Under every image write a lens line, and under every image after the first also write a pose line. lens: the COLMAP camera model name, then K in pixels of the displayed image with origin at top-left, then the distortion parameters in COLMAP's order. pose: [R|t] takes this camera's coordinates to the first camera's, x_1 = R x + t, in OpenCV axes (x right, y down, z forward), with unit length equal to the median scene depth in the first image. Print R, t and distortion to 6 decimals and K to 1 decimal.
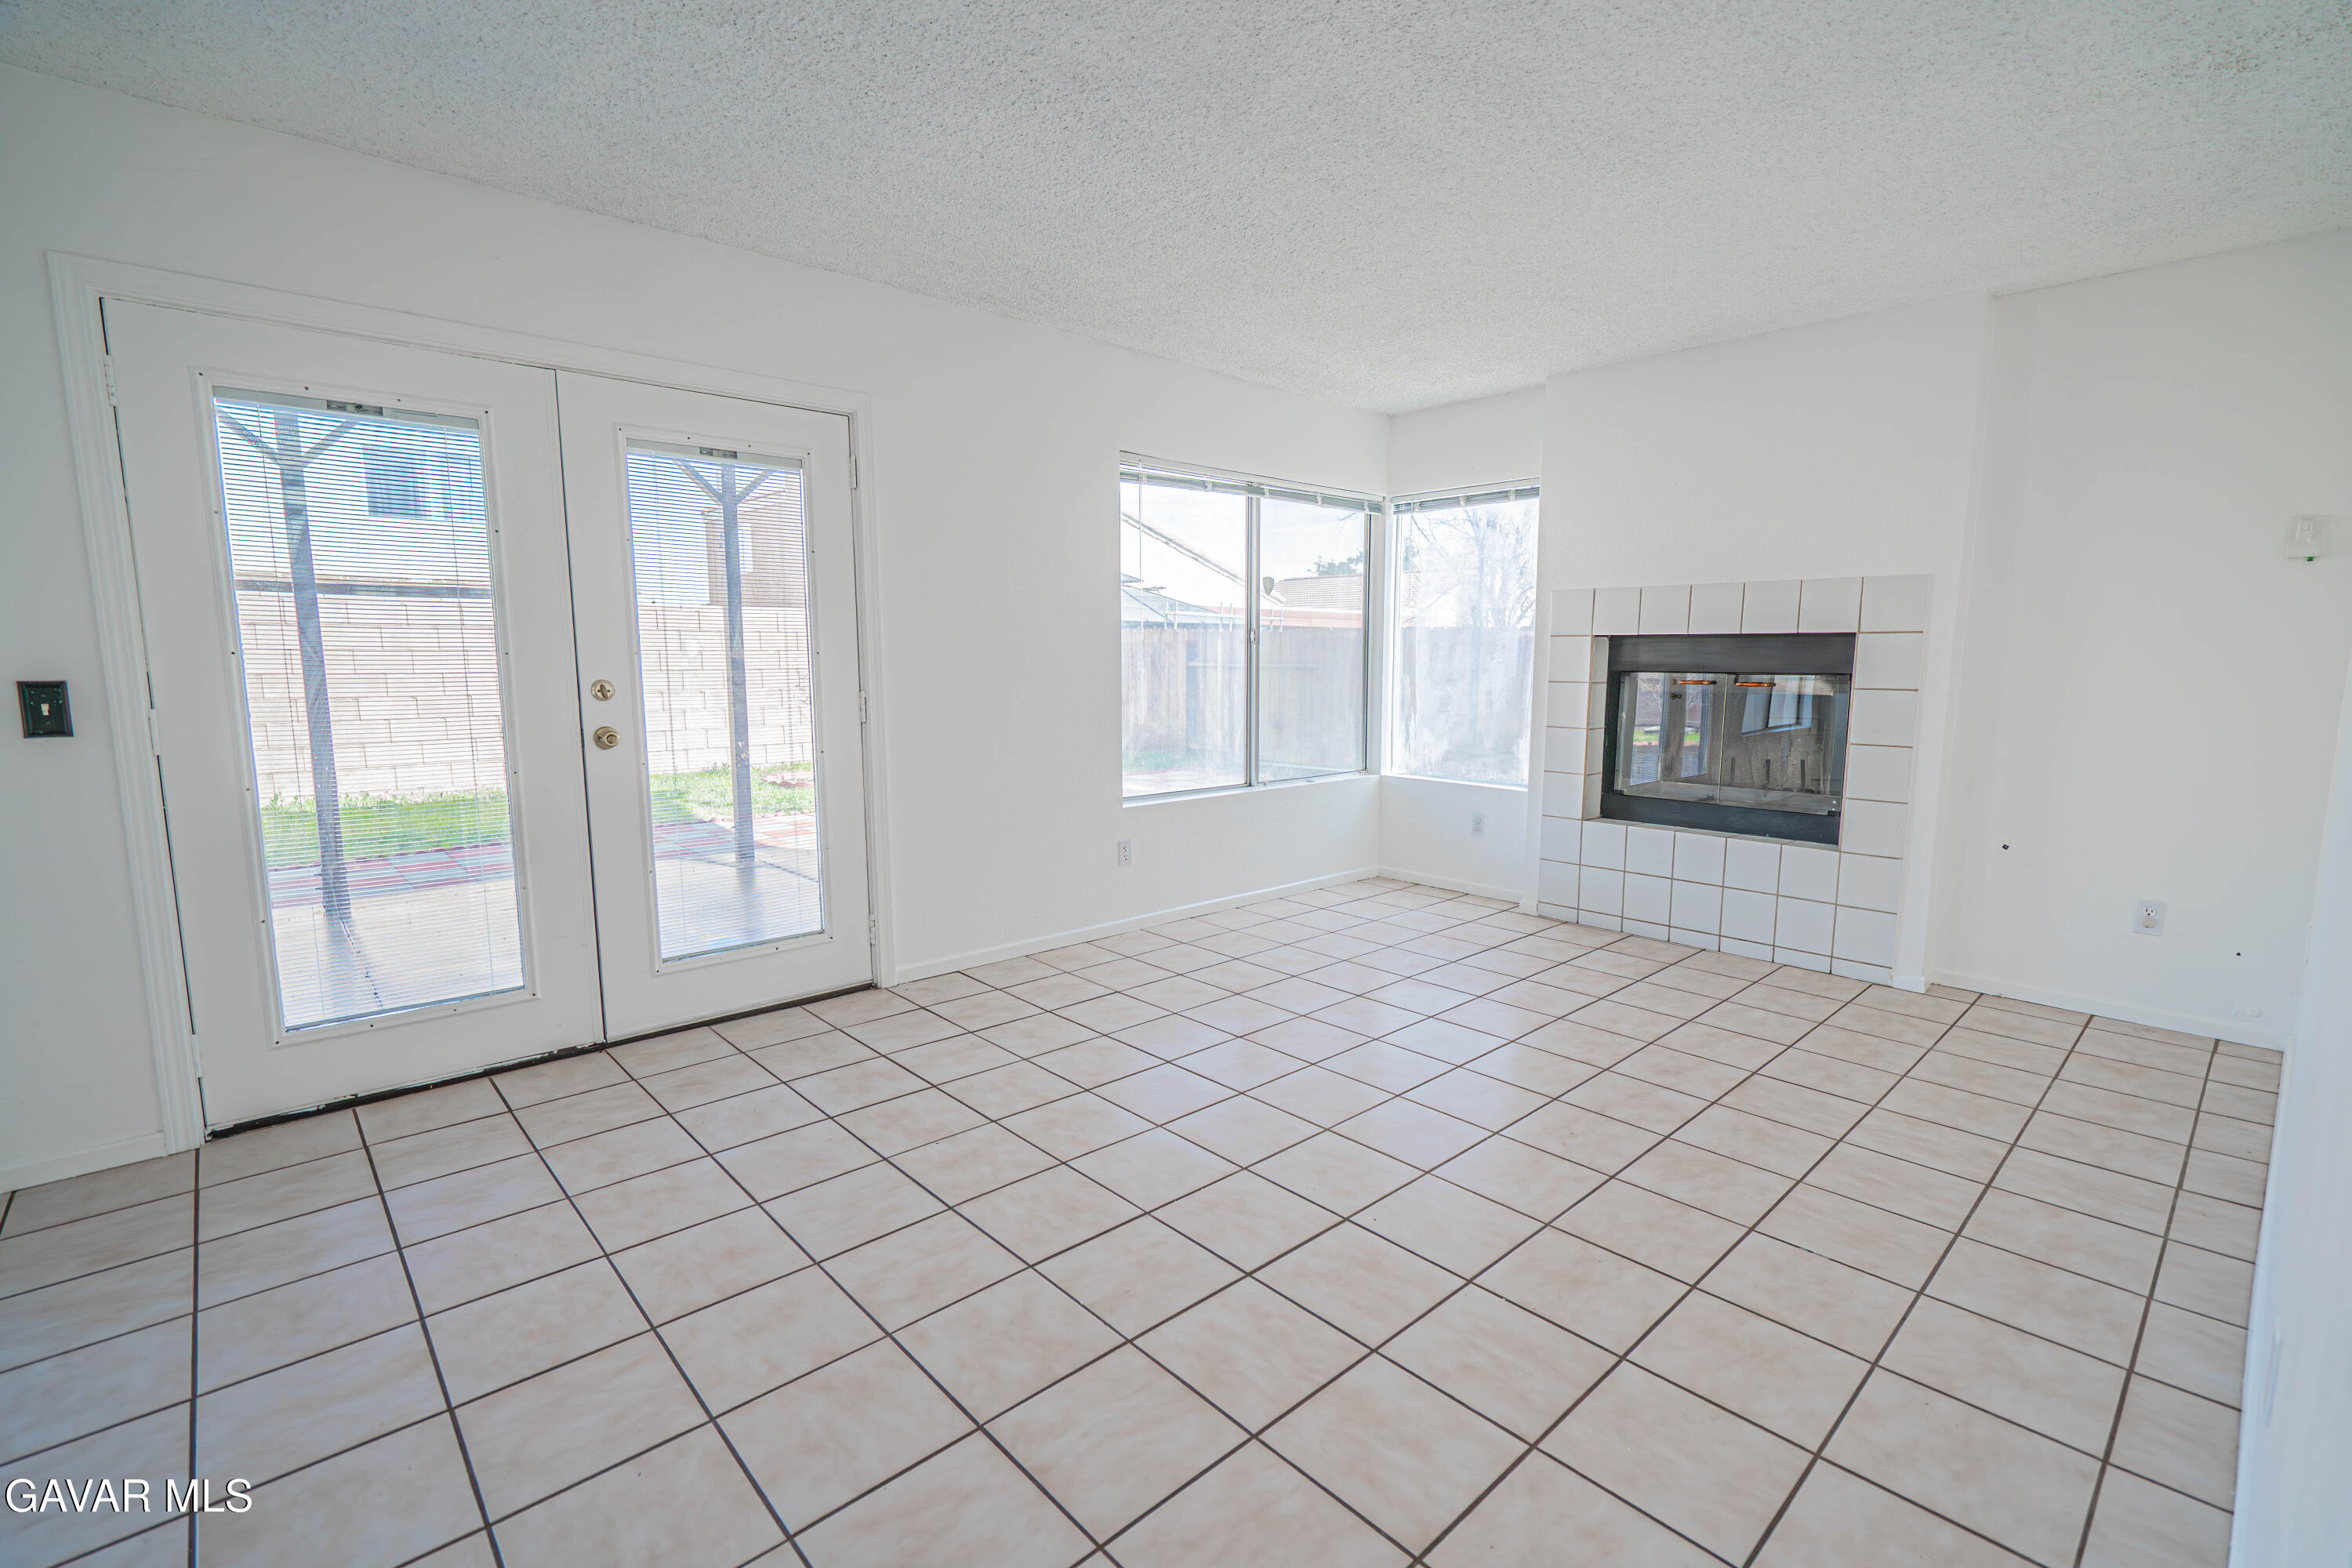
lens RADIAL K [[1054.4, 0, 1184.0], [0, 1054.4, 792.0], [0, 0, 1]] dist [-0.003707, 0.001881]
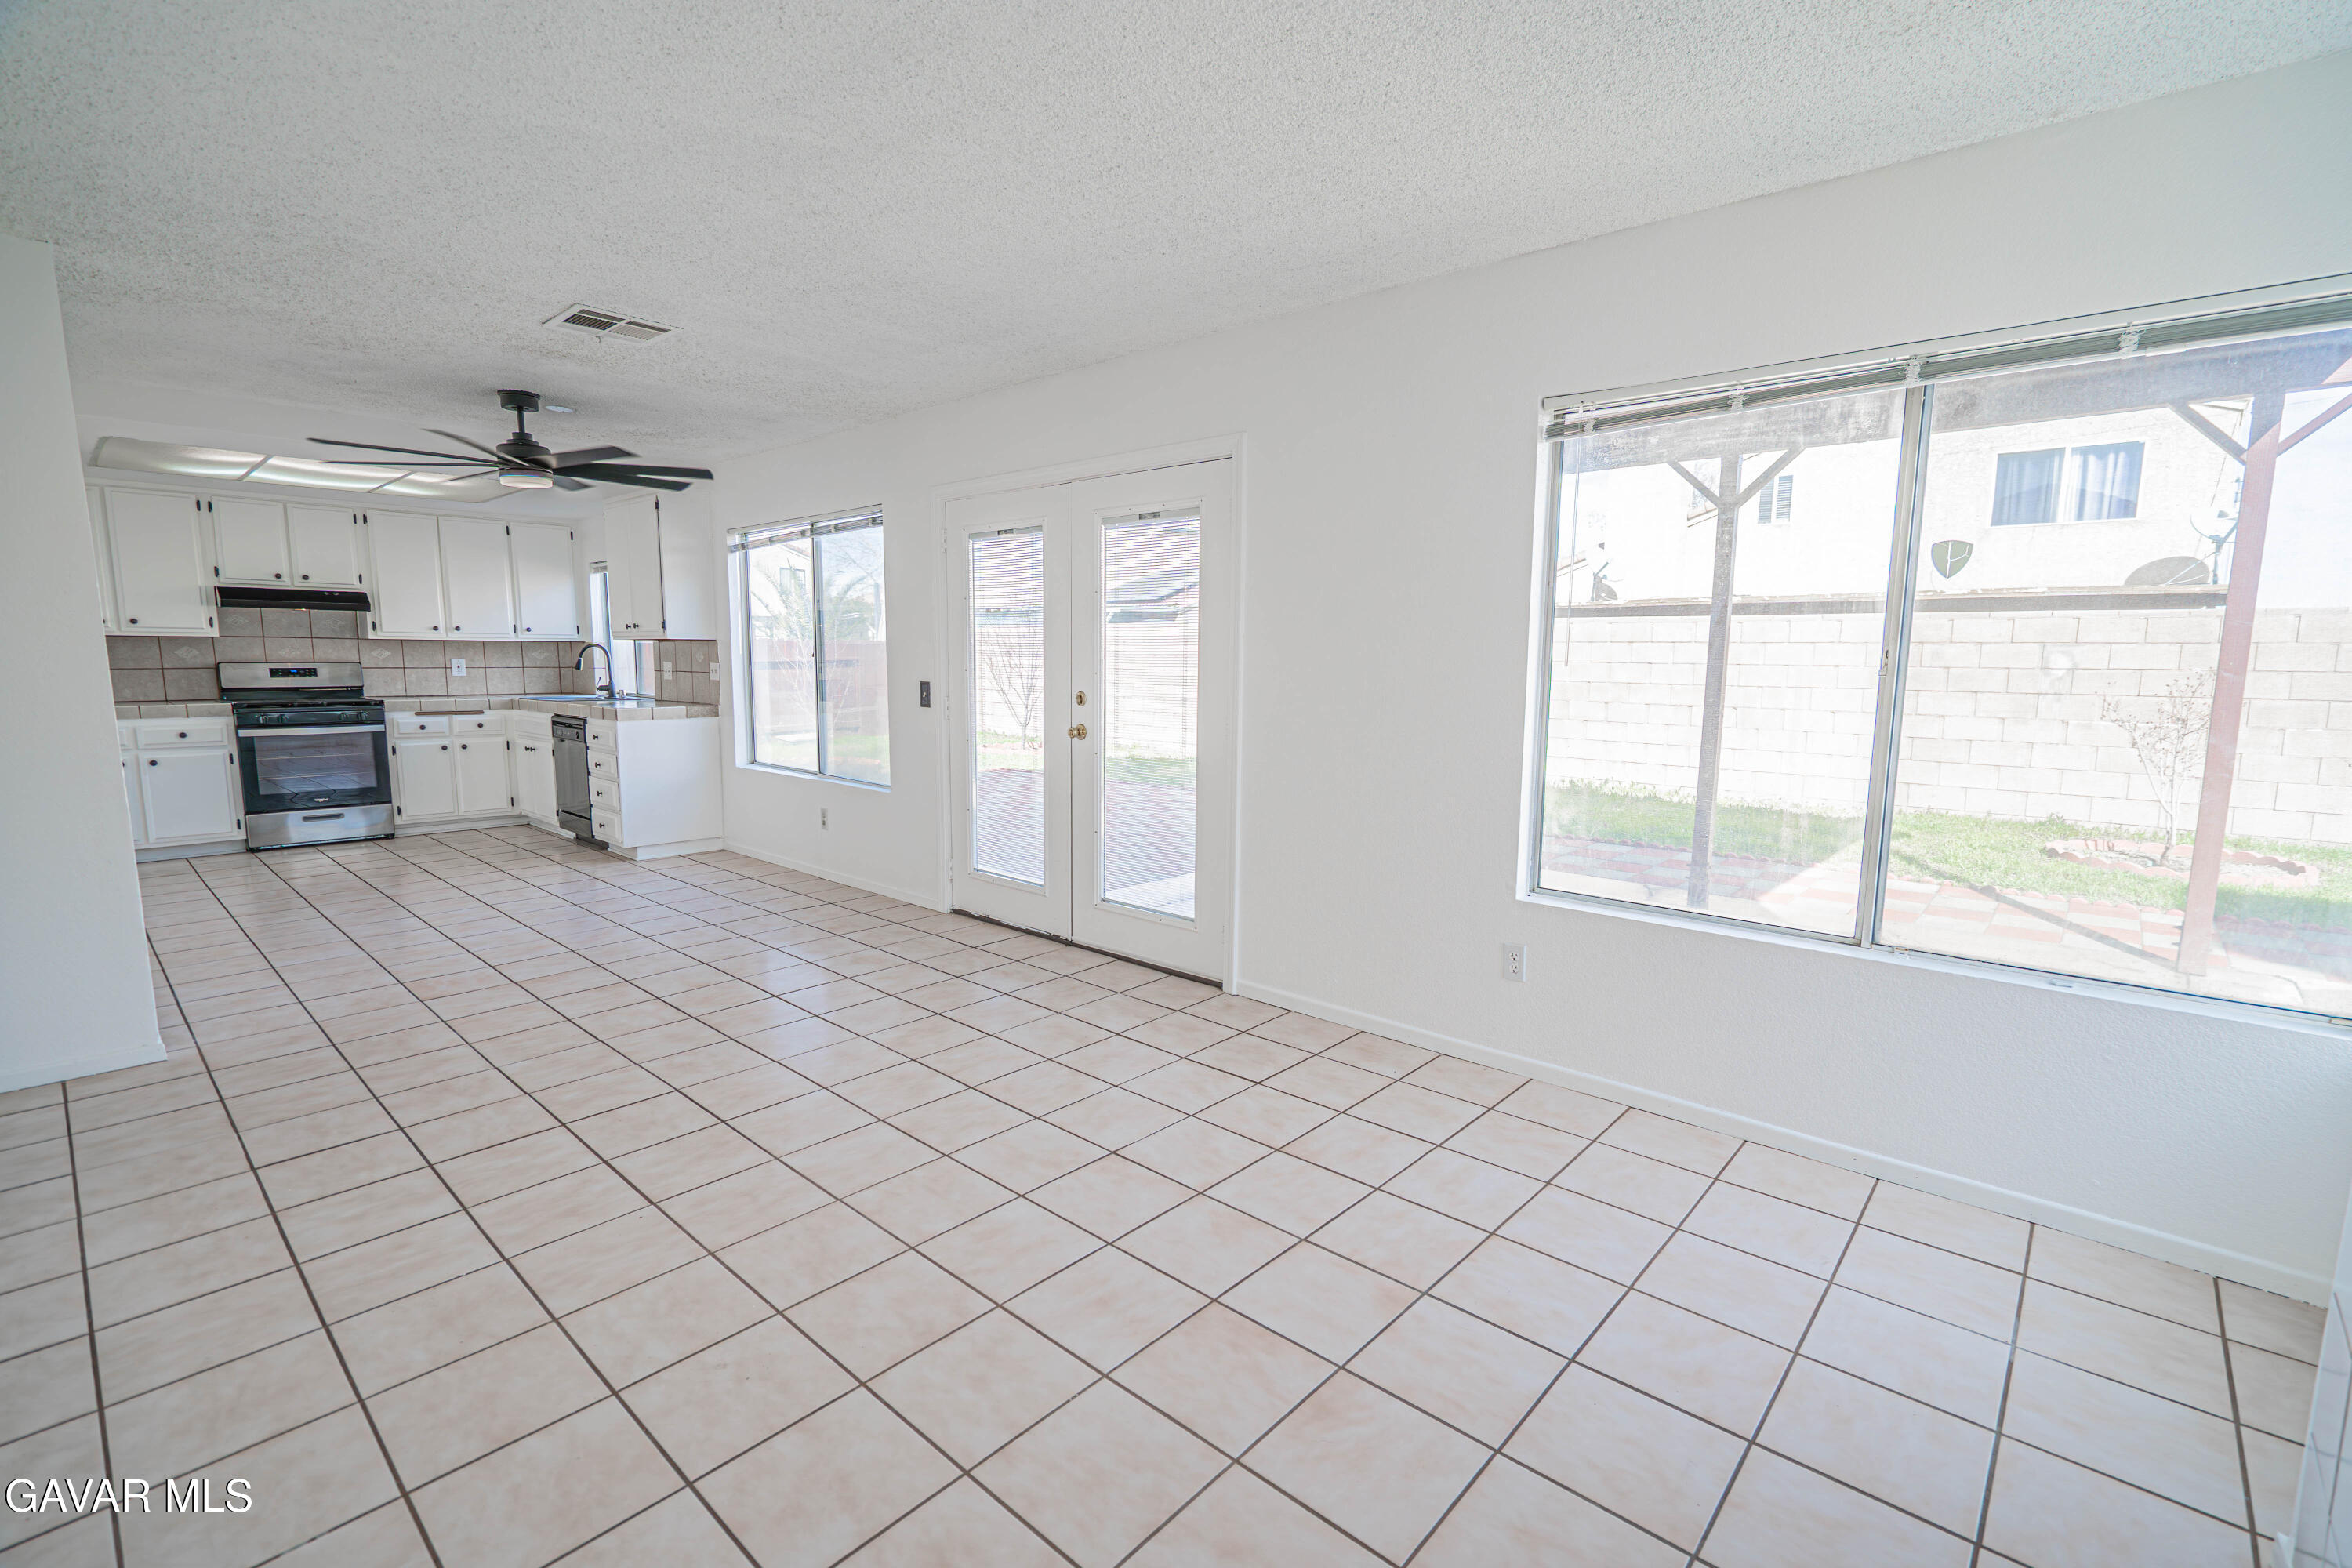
lens RADIAL K [[1054.4, 0, 1181.8], [0, 1054.4, 790.8], [0, 0, 1]] dist [-0.003707, 0.001881]
pose [[0.086569, 0.126185, -0.988222, 0.690021], [-0.136674, 0.984071, 0.113683, -0.119686], [0.986826, 0.125223, 0.102436, 0.776366]]
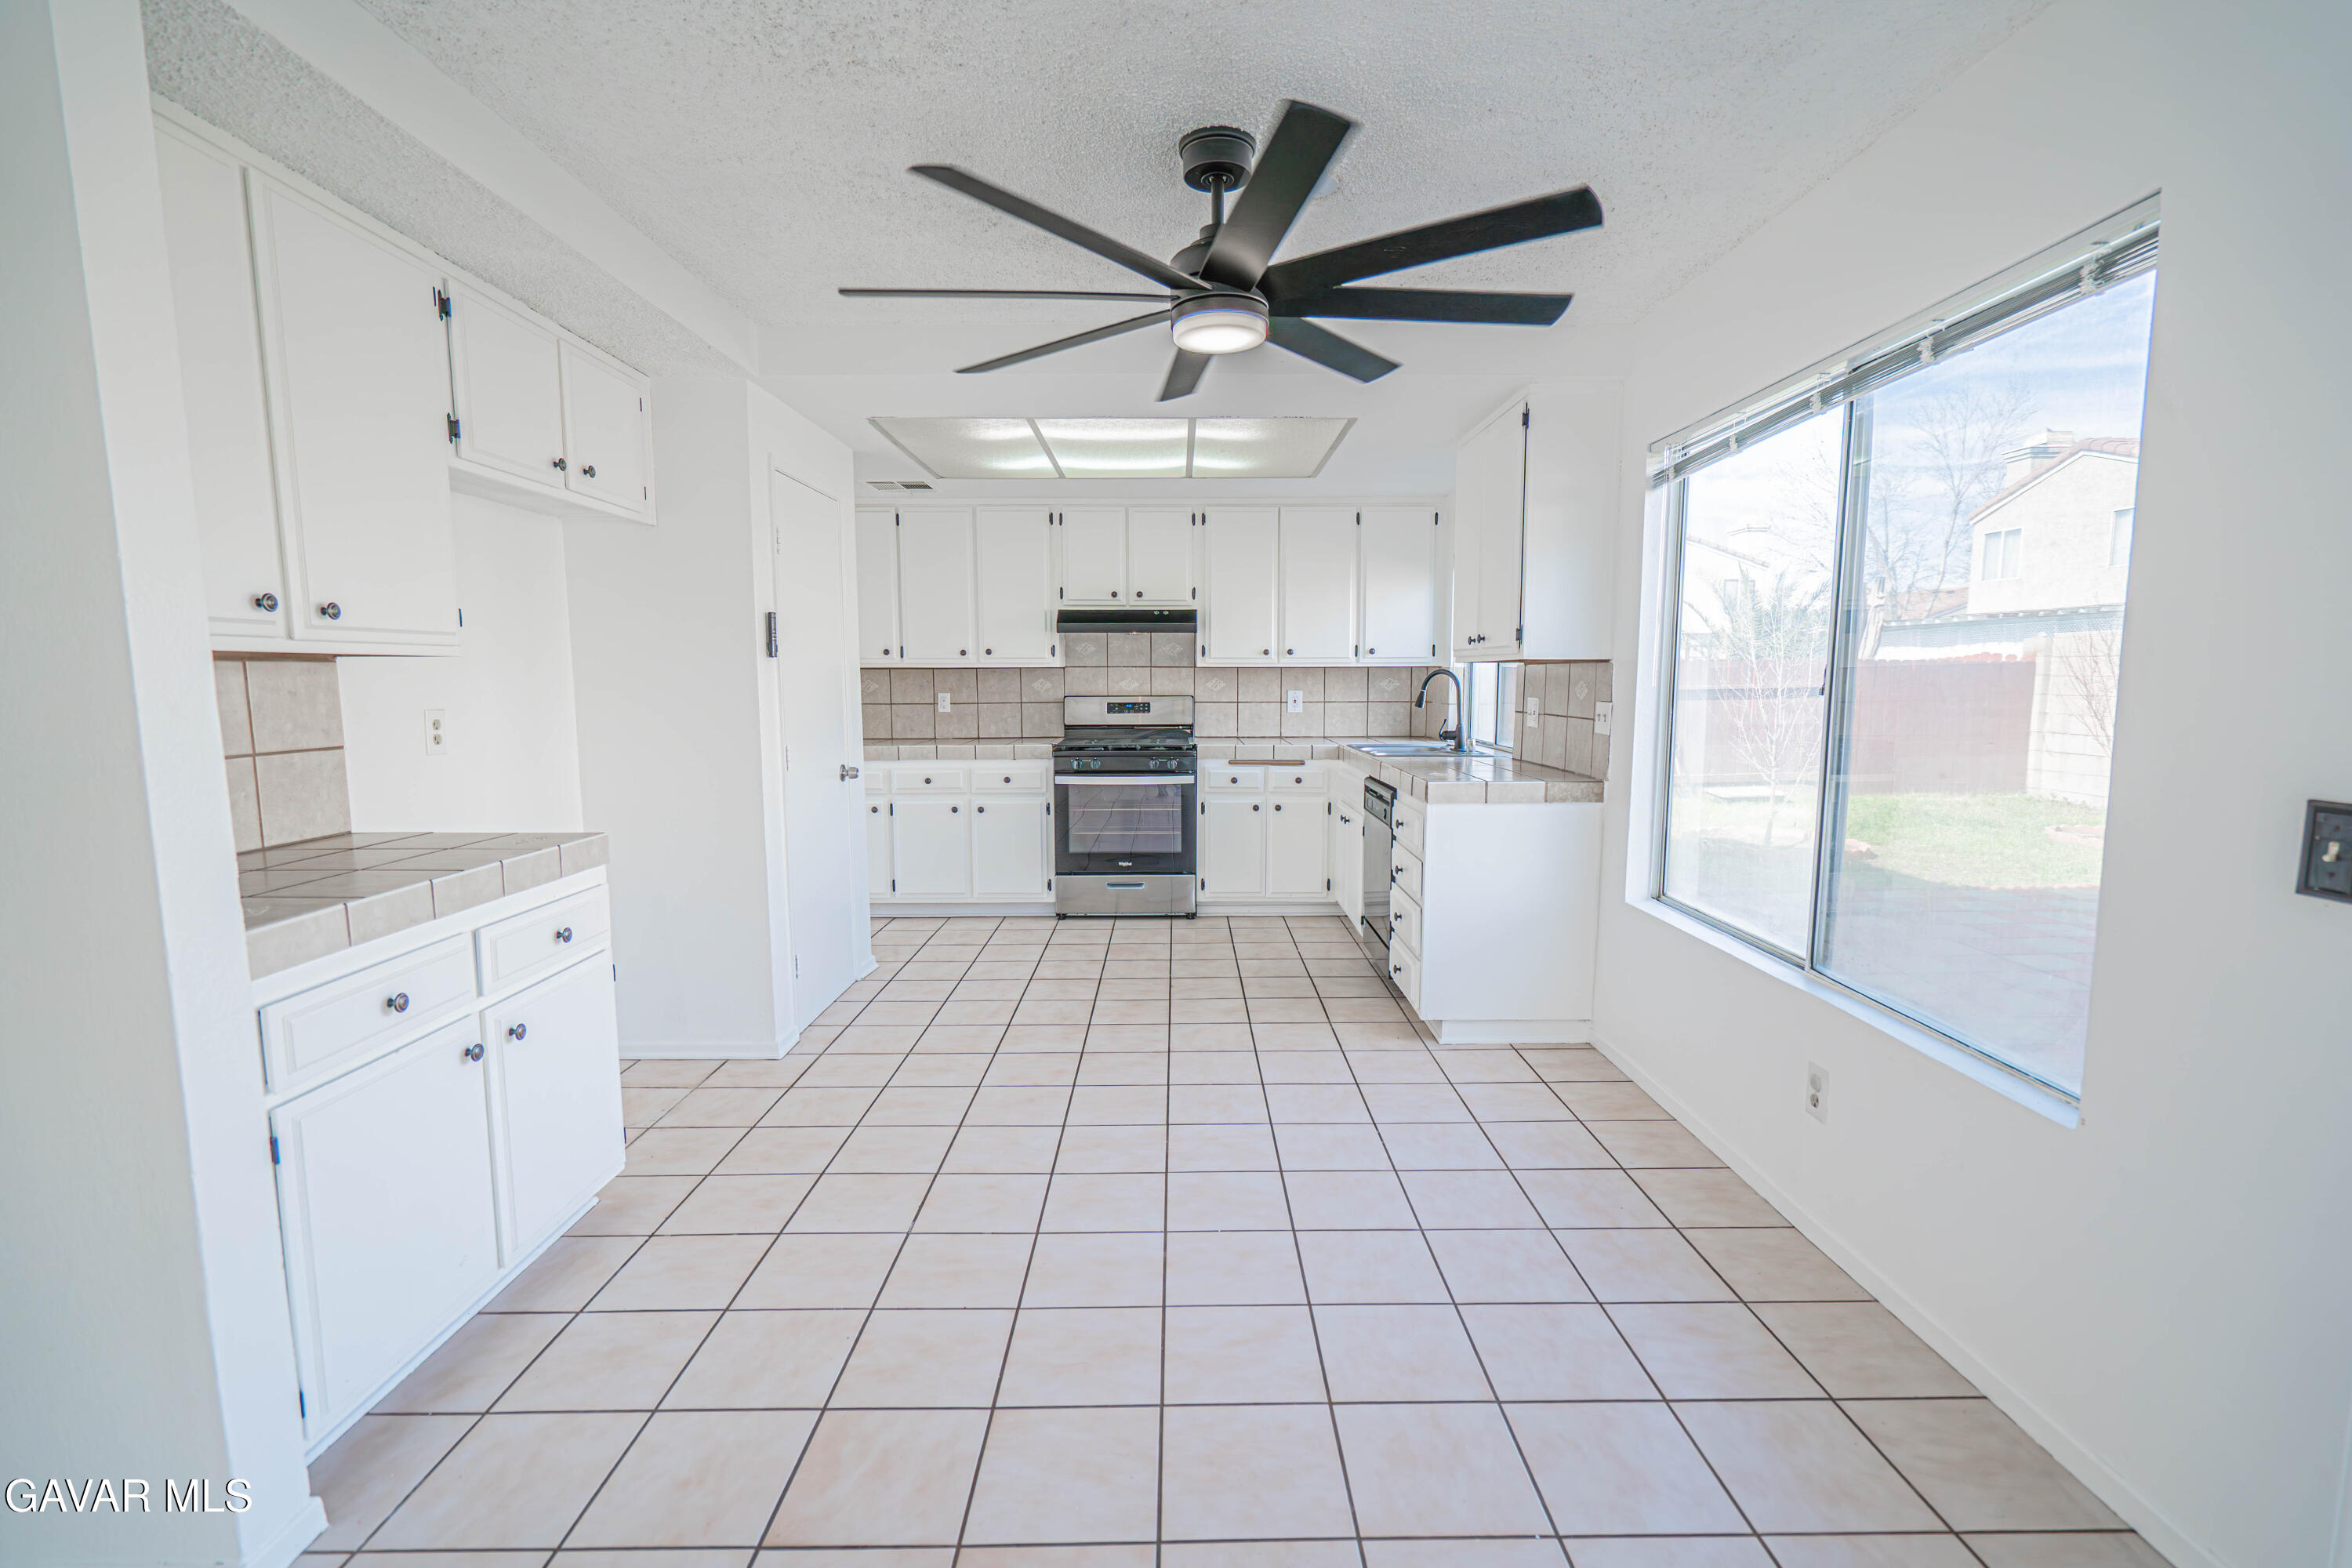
lens RADIAL K [[1054.4, 0, 1195.5], [0, 1054.4, 789.3], [0, 0, 1]] dist [-0.003707, 0.001881]
pose [[-0.666420, 0.078084, -0.741476, 0.385035], [-0.096807, 0.977020, 0.189897, -0.109722], [0.739265, 0.198331, -0.643546, 0.685239]]
